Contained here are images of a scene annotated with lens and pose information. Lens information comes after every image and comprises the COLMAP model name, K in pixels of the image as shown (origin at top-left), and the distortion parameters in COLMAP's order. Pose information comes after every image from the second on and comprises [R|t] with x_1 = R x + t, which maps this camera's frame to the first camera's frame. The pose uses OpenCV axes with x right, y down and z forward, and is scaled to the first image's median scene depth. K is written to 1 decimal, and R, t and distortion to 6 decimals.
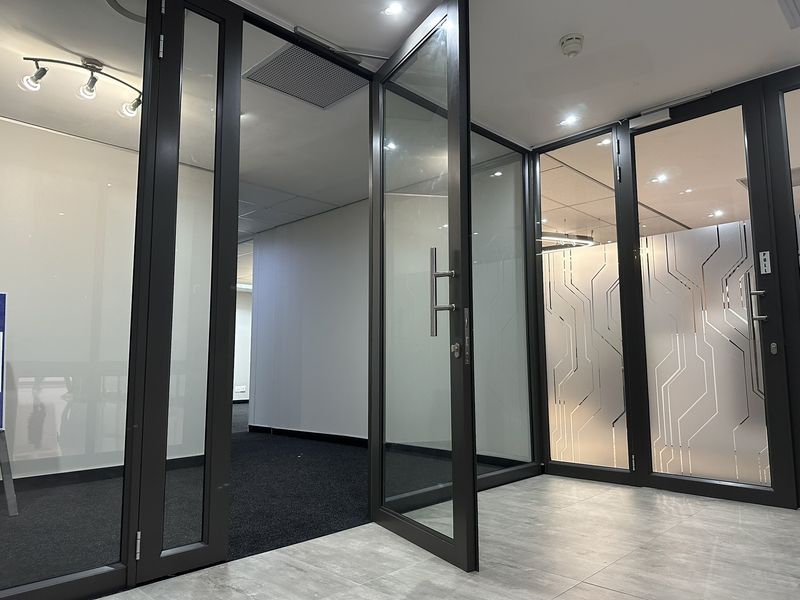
lens RADIAL K [[564.8, 0, 400.6], [0, 564.8, 299.9], [0, 0, 1]] dist [0.005322, -0.000009]
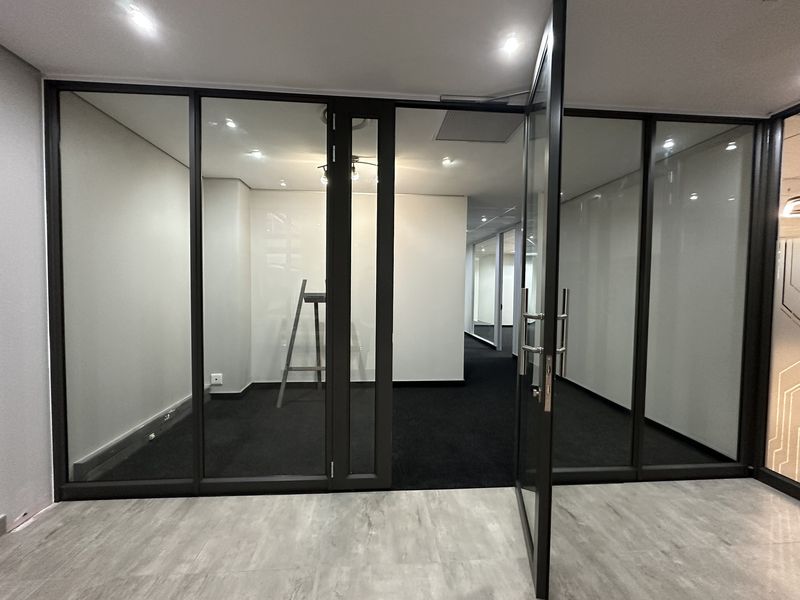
lens RADIAL K [[343.6, 0, 399.8], [0, 343.6, 300.0], [0, 0, 1]] dist [0.004434, 0.000857]
pose [[0.753893, 0.039417, -0.655814, 0.288945], [0.058541, 0.990198, 0.126811, -0.158663], [0.654384, -0.133994, 0.744196, 0.359700]]
